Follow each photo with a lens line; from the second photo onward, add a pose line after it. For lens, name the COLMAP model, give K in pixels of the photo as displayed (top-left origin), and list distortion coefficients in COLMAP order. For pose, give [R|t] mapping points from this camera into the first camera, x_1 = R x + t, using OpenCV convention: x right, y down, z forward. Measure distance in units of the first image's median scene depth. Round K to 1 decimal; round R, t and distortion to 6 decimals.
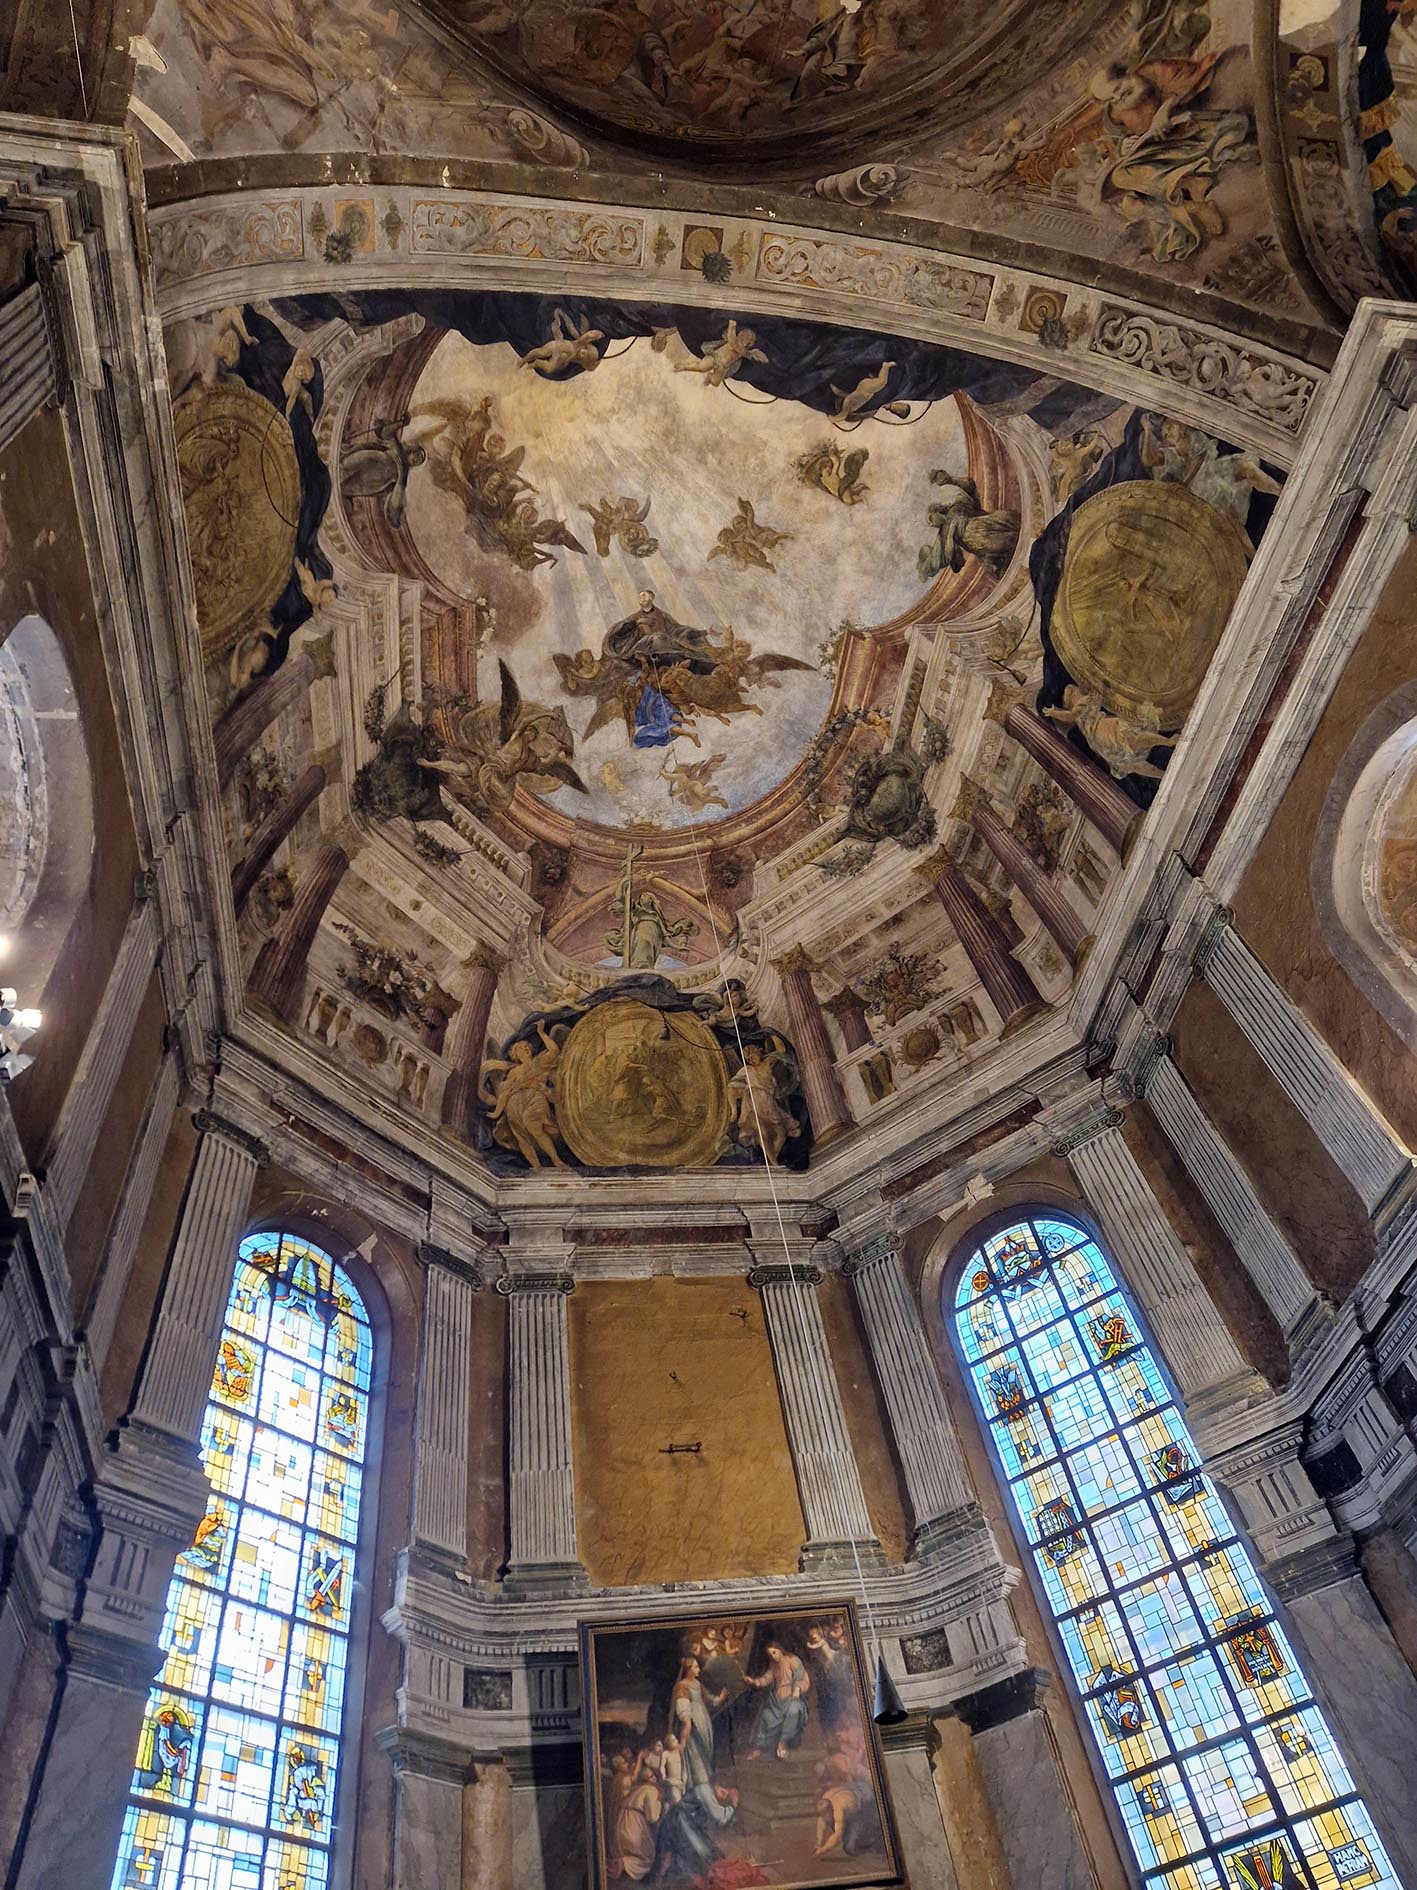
lens RADIAL K [[1252.6, 0, 700.0], [0, 1252.6, 914.5], [0, 0, 1]] dist [0.116575, -0.131067]
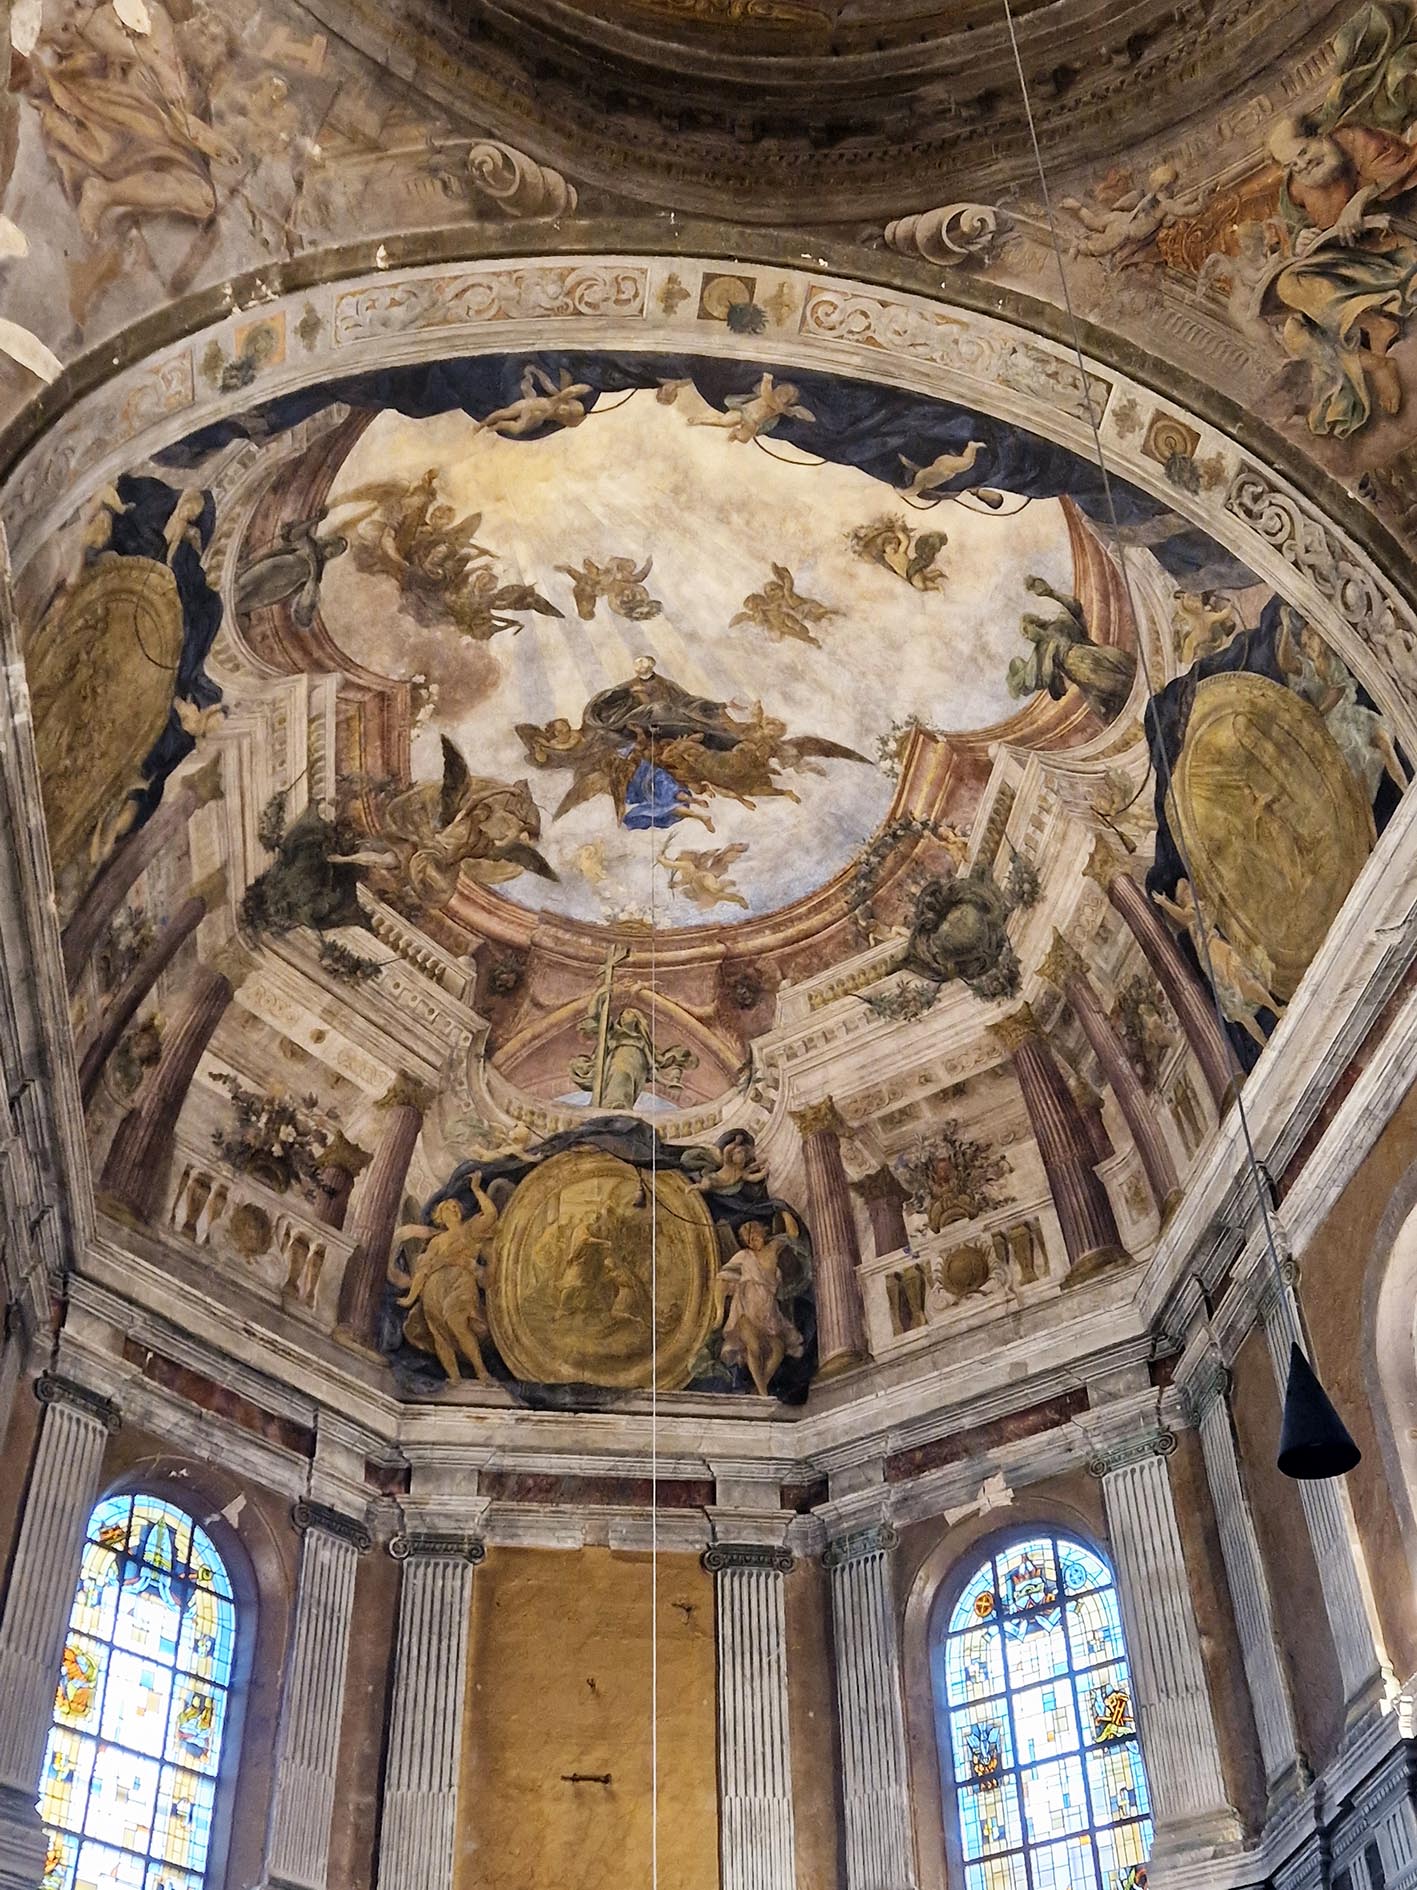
lens RADIAL K [[2156.0, 0, 708.5], [0, 2156.0, 945.0], [0, 0, 1]] dist [0.150405, -0.233493]
pose [[0.994101, 0.089331, -0.061501, 0.092717], [-0.075667, 0.977522, 0.196785, -0.365973], [0.077698, -0.190971, 0.978516, -0.278589]]
